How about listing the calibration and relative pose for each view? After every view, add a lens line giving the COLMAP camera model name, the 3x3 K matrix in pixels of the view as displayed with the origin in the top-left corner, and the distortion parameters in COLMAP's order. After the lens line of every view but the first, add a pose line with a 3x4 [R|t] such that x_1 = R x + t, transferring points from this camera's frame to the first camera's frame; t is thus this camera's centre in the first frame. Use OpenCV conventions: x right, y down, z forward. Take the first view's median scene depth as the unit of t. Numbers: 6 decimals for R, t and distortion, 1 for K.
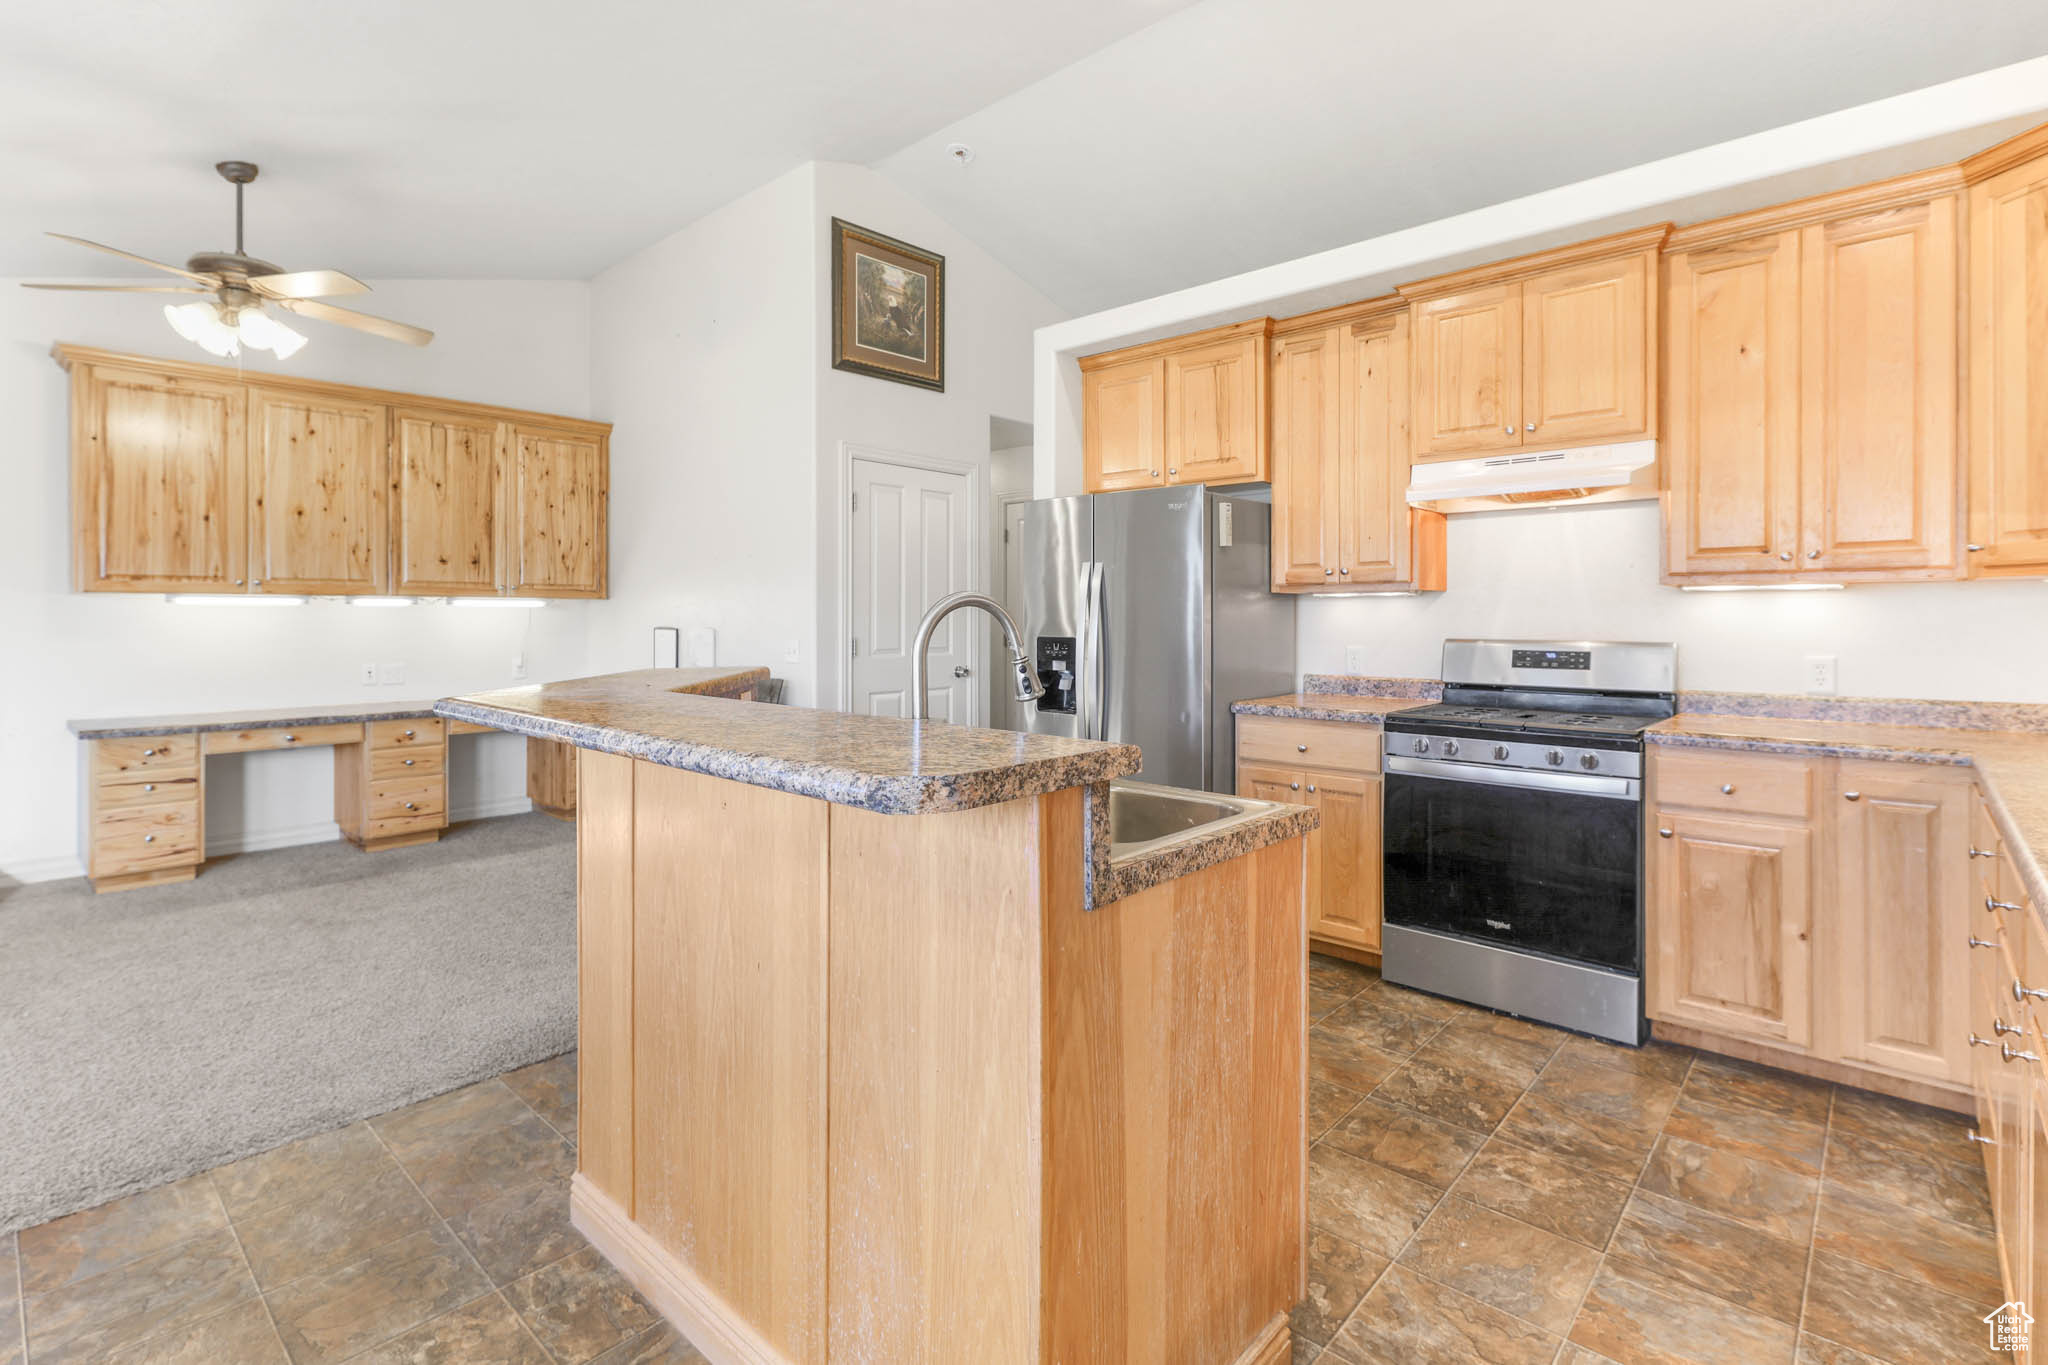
lens RADIAL K [[952.3, 0, 1021.0], [0, 952.3, 621.7], [0, 0, 1]] dist [-0.002235, -0.000887]
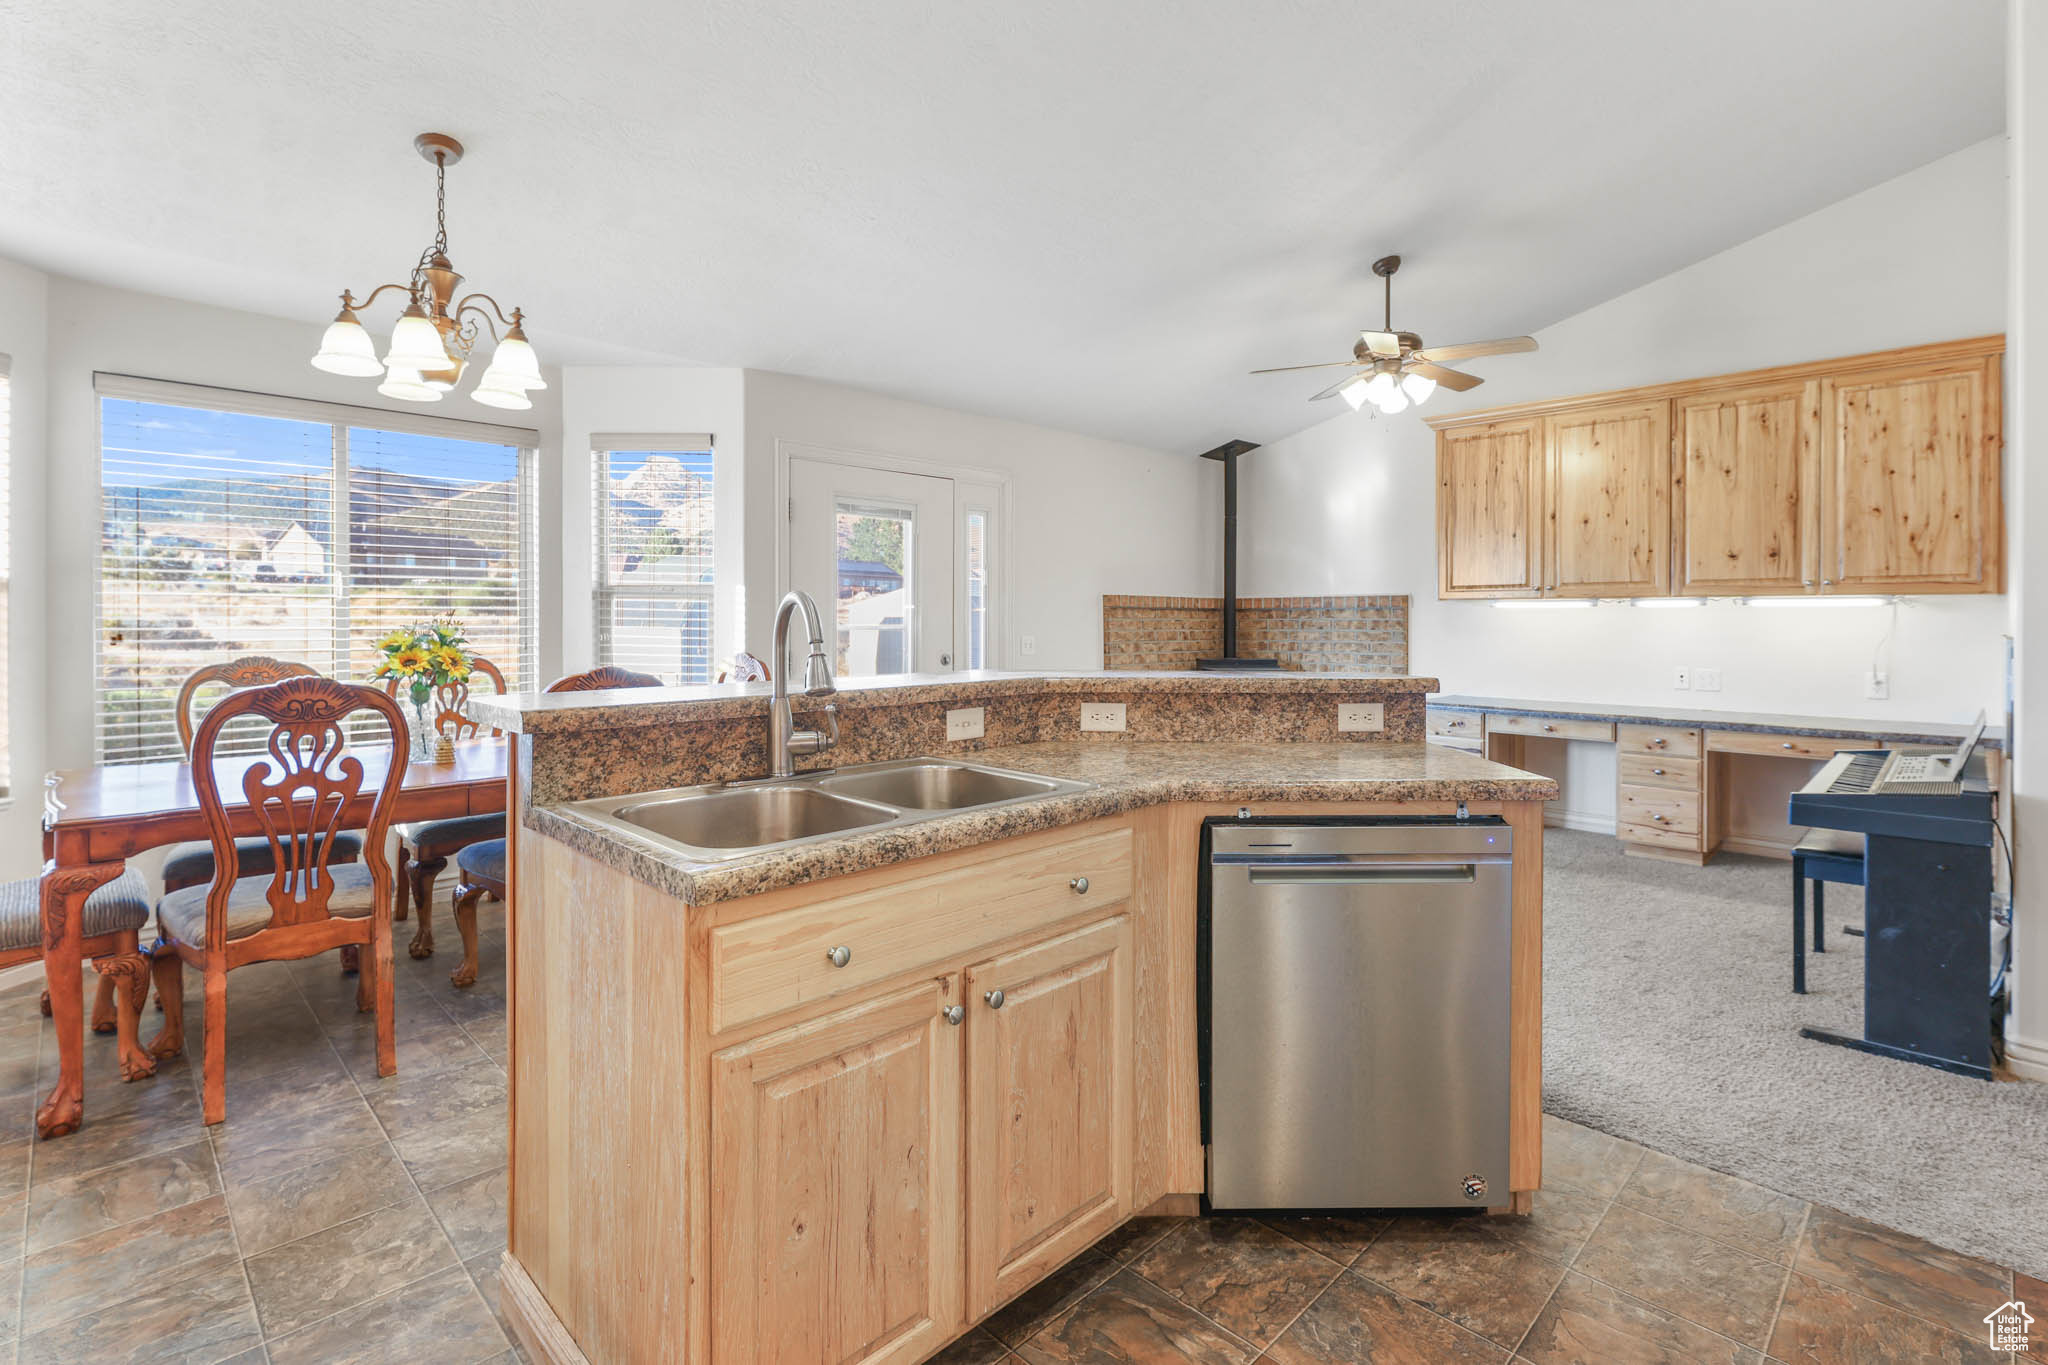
lens RADIAL K [[964.1, 0, 1027.5], [0, 964.1, 620.4], [0, 0, 1]] dist [0.000258, -0.000067]
pose [[-0.047811, 0.001702, -0.998855, 0.357889], [-0.008146, 0.999965, 0.002094, -0.000128], [0.998823, 0.008236, -0.047795, 0.422789]]
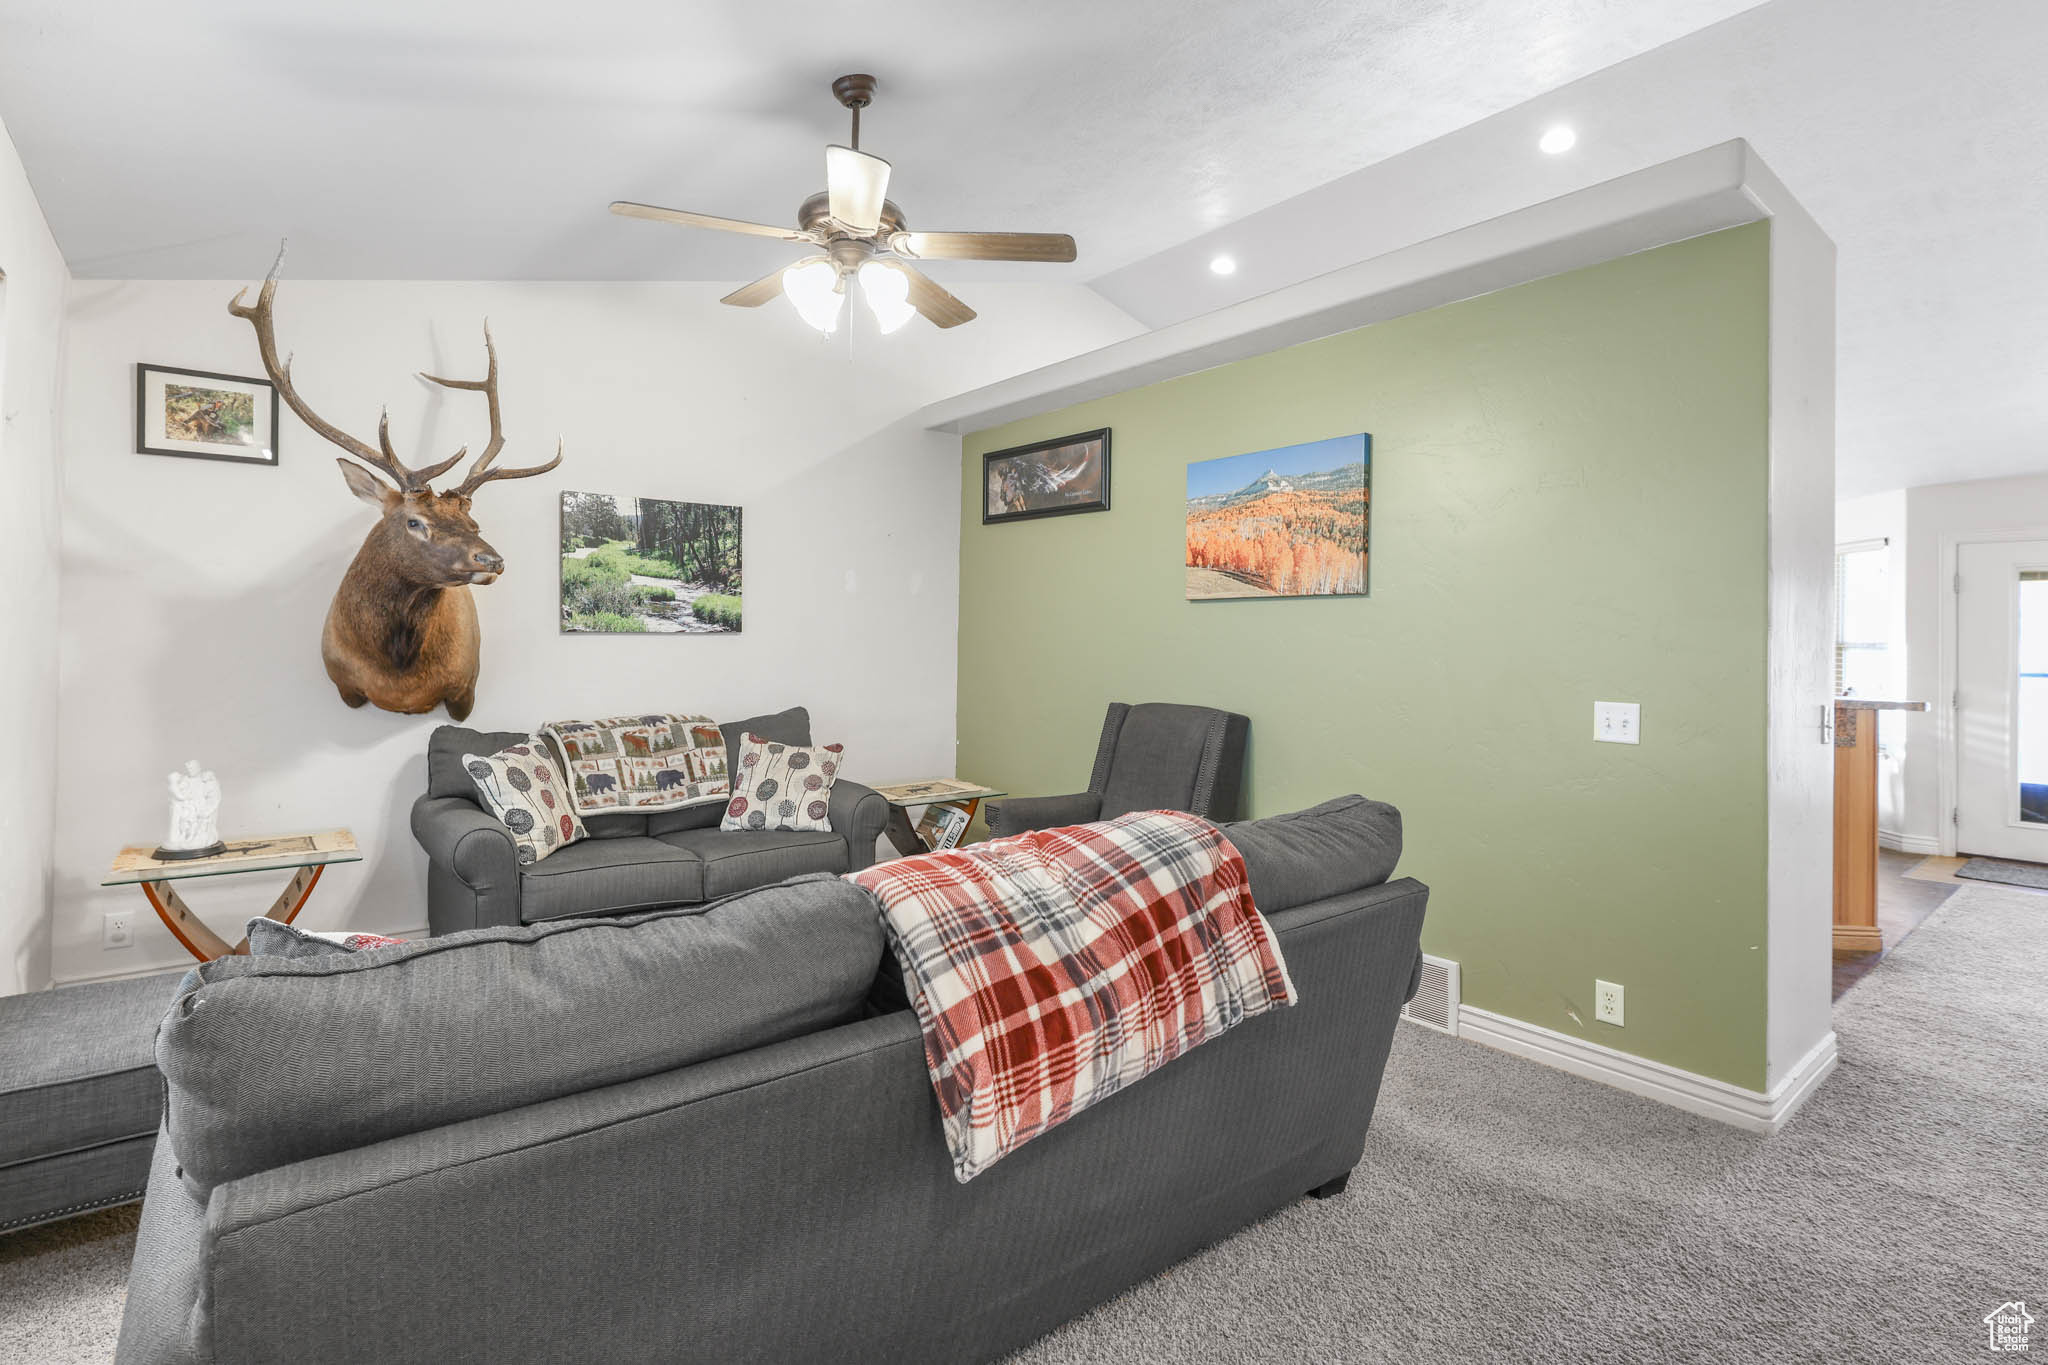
lens RADIAL K [[952.3, 0, 1021.0], [0, 952.3, 621.7], [0, 0, 1]] dist [-0.002235, -0.000887]
pose [[-0.988065, -0.024051, 0.152148, 0.432941], [-0.026573, 0.999541, -0.014564, -0.005624], [-0.151728, -0.018433, -0.988250, 1.563310]]
